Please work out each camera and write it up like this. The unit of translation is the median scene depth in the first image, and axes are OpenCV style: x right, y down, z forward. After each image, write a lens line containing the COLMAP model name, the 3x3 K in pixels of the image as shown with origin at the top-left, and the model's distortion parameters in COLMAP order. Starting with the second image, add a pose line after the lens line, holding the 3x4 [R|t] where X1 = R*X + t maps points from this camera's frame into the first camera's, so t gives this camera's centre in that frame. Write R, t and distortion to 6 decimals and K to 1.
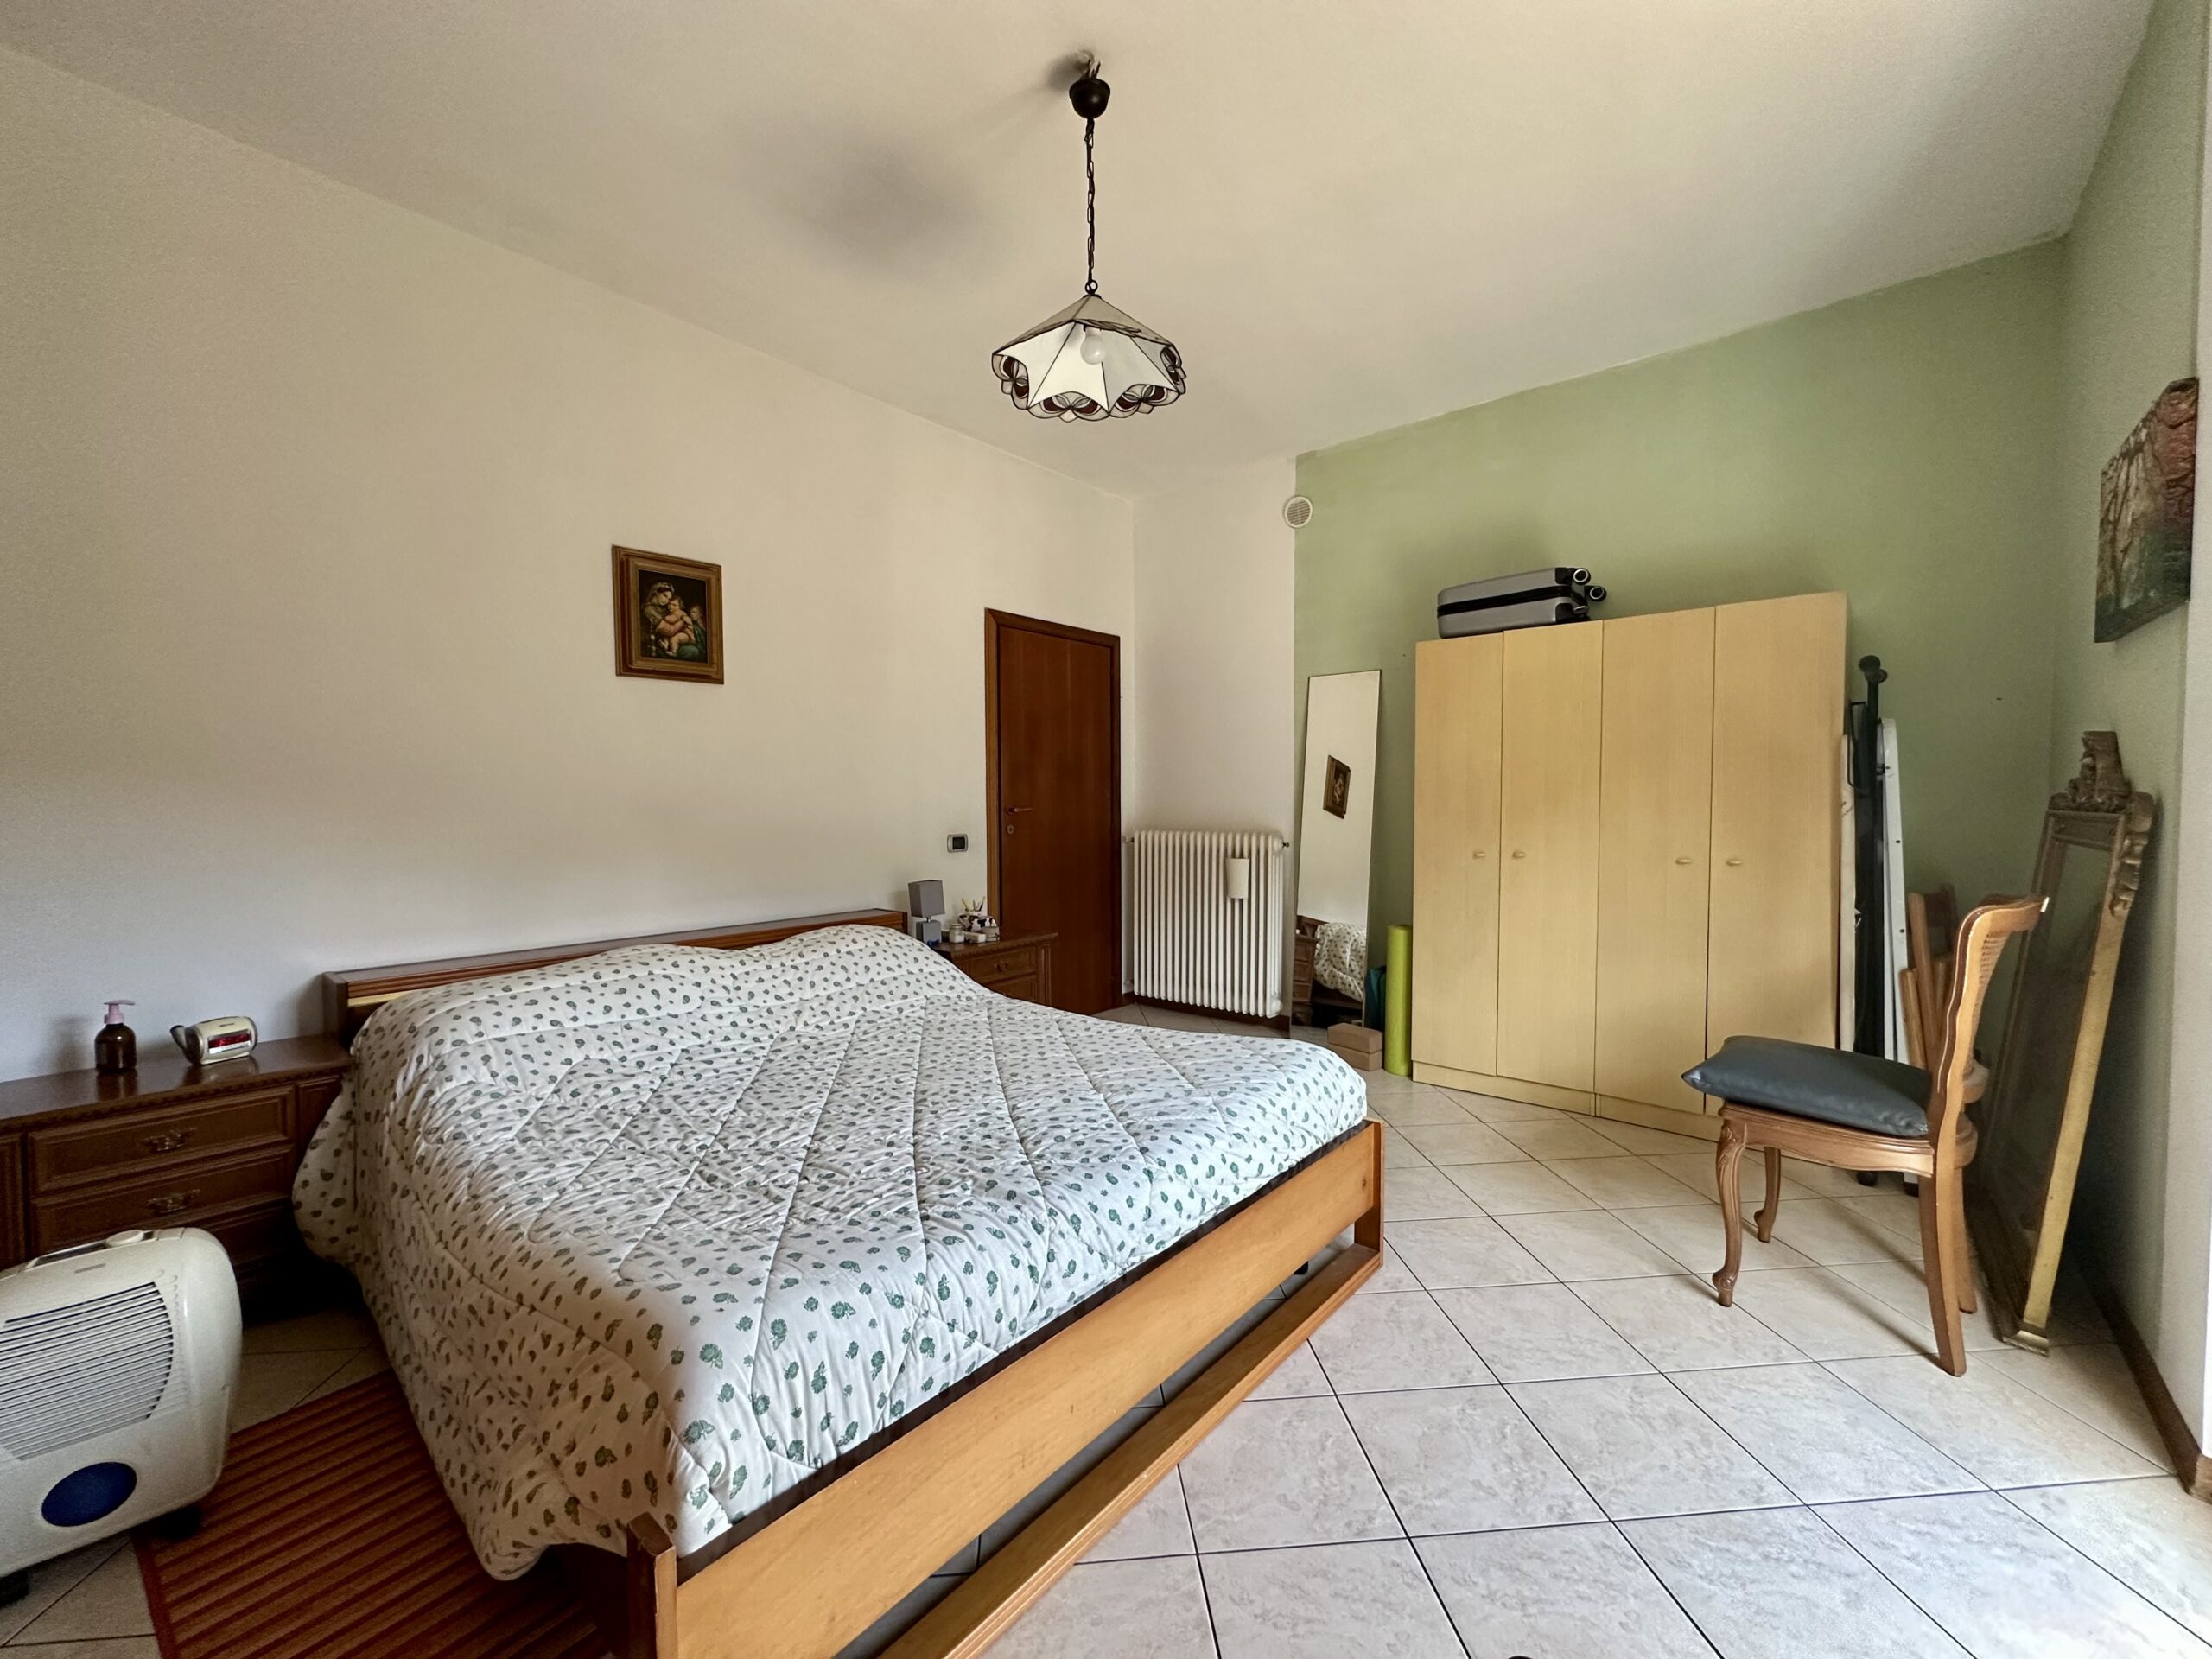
lens RADIAL K [[886.8, 0, 1098.8], [0, 886.8, 828.8], [0, 0, 1]] dist [-0.006879, 0.001807]
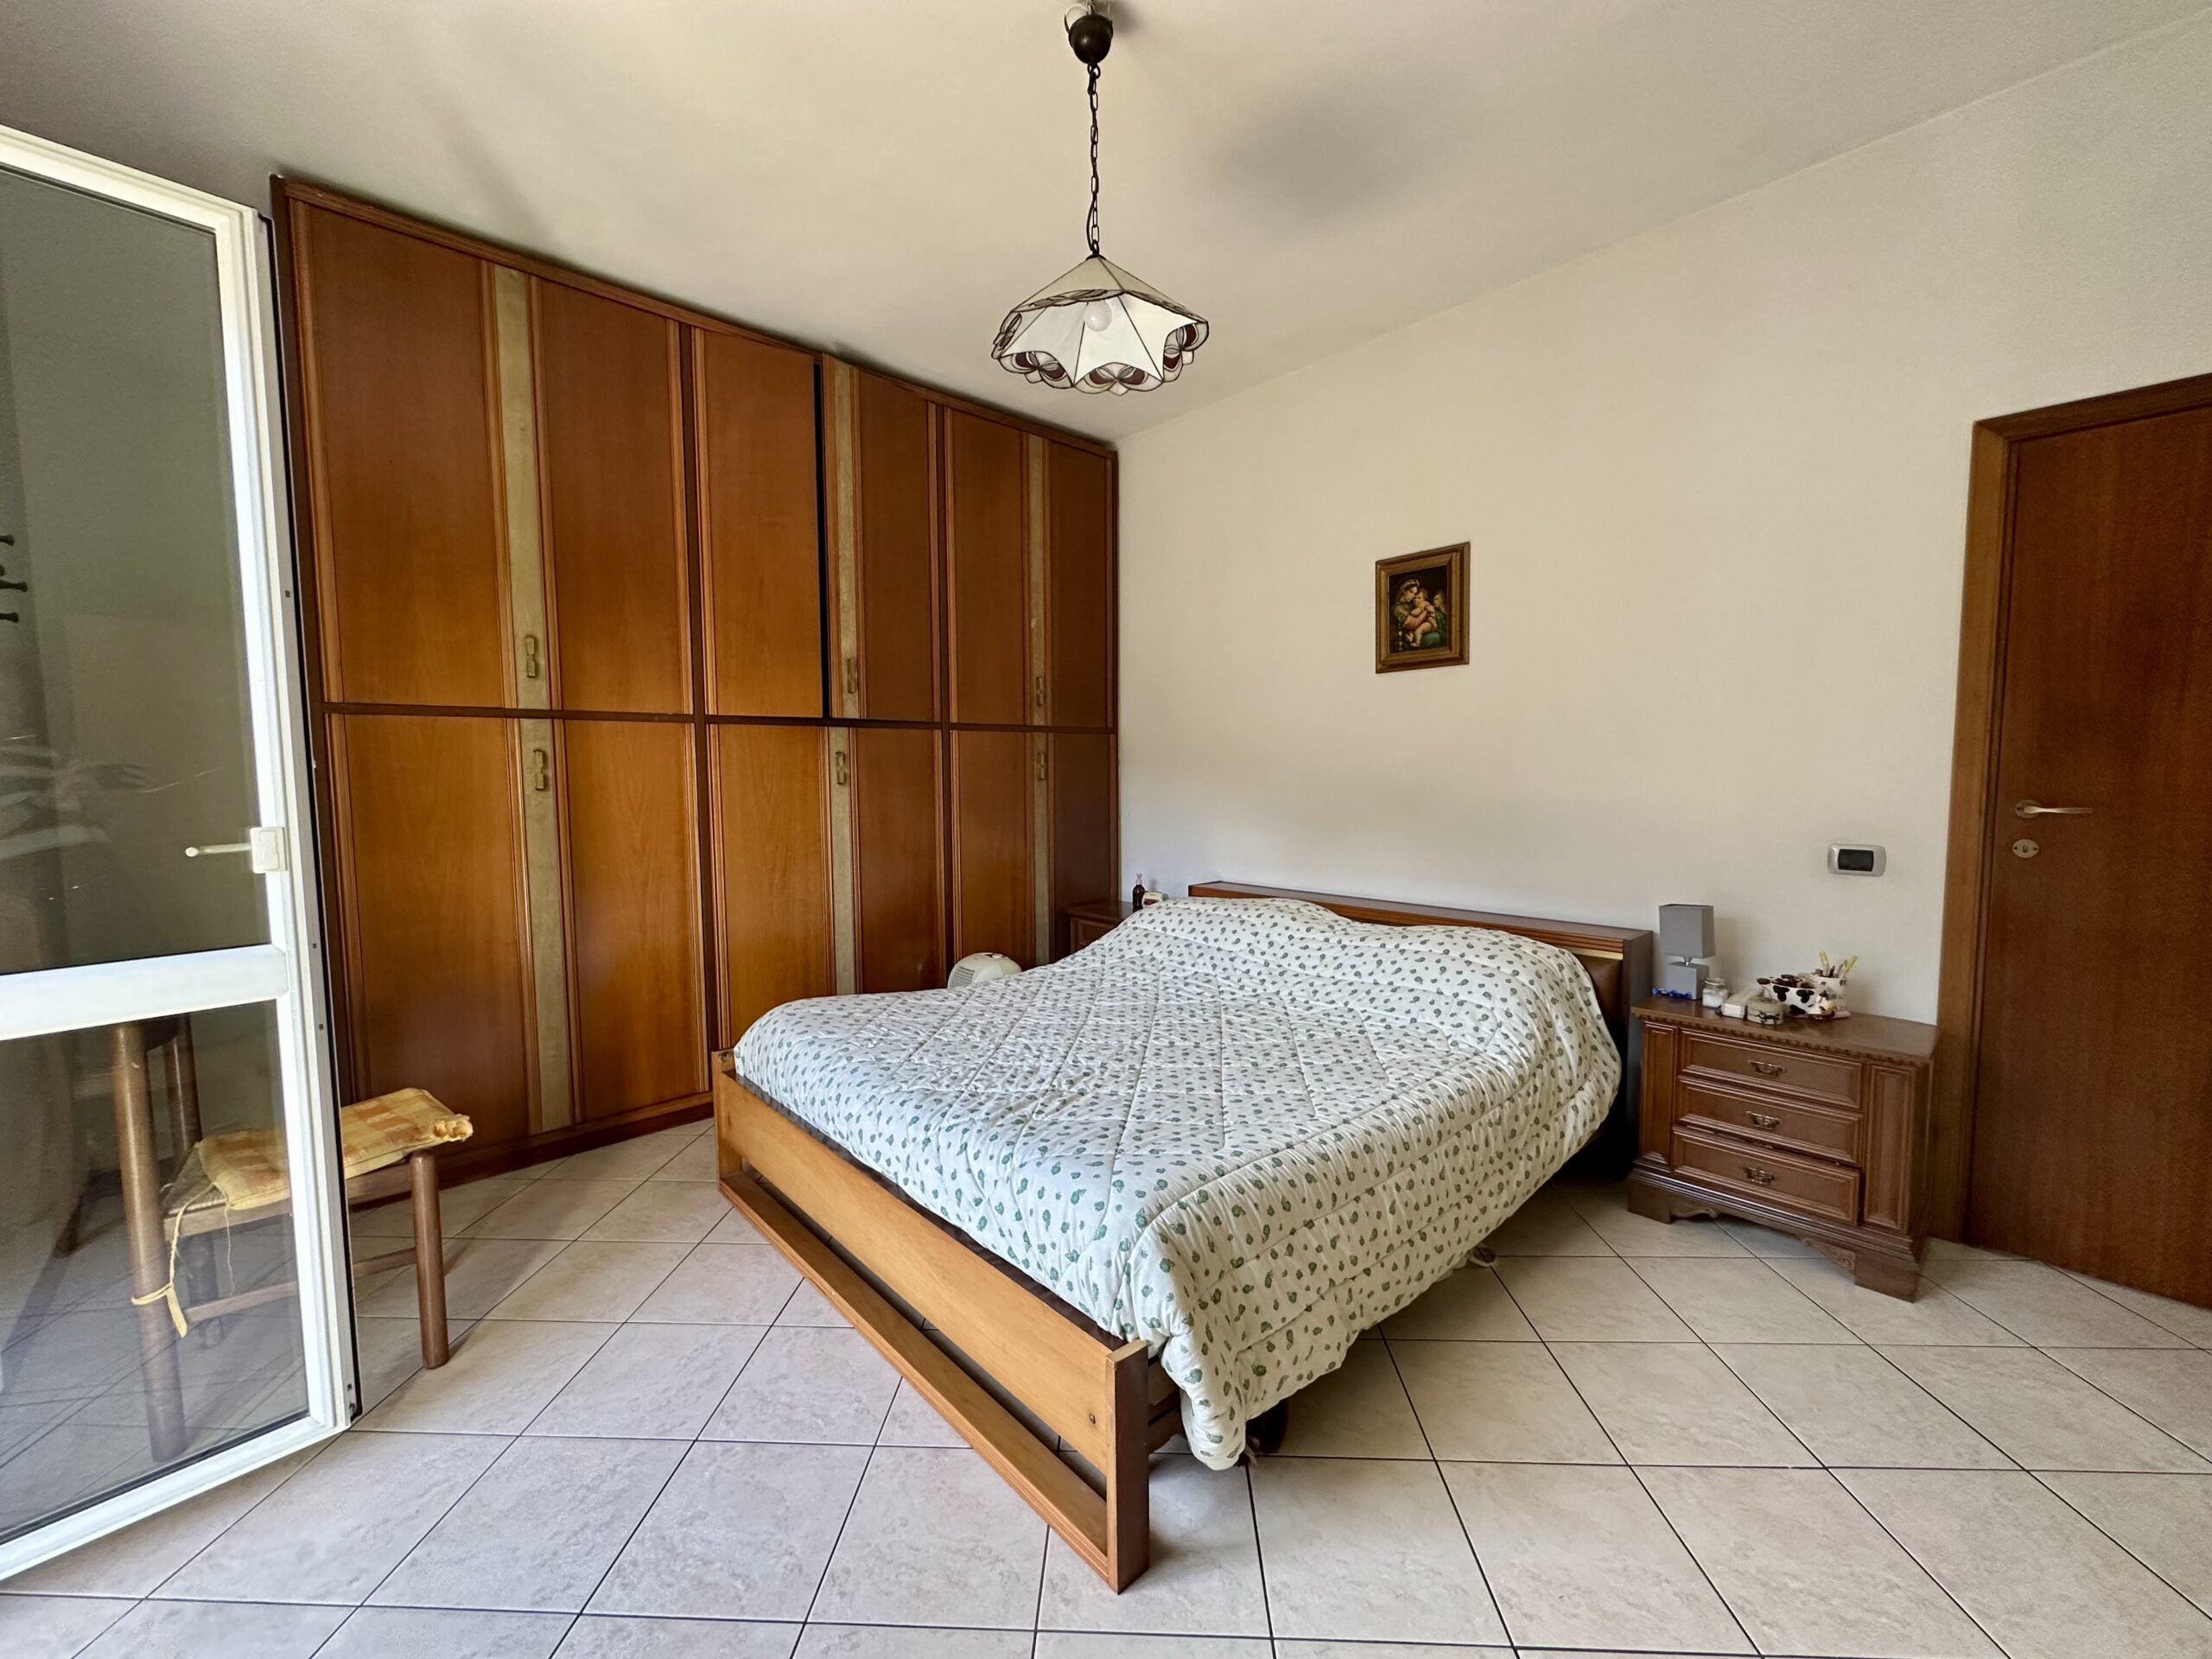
lens RADIAL K [[886.8, 0, 1110.2], [0, 886.8, 828.4], [0, 0, 1]] dist [-0.006879, 0.001807]
pose [[-0.121638, 0.077562, -0.989539, 0.636478], [-0.024694, 0.996397, 0.081135, -0.053781], [0.992267, 0.034305, -0.119285, 0.763305]]
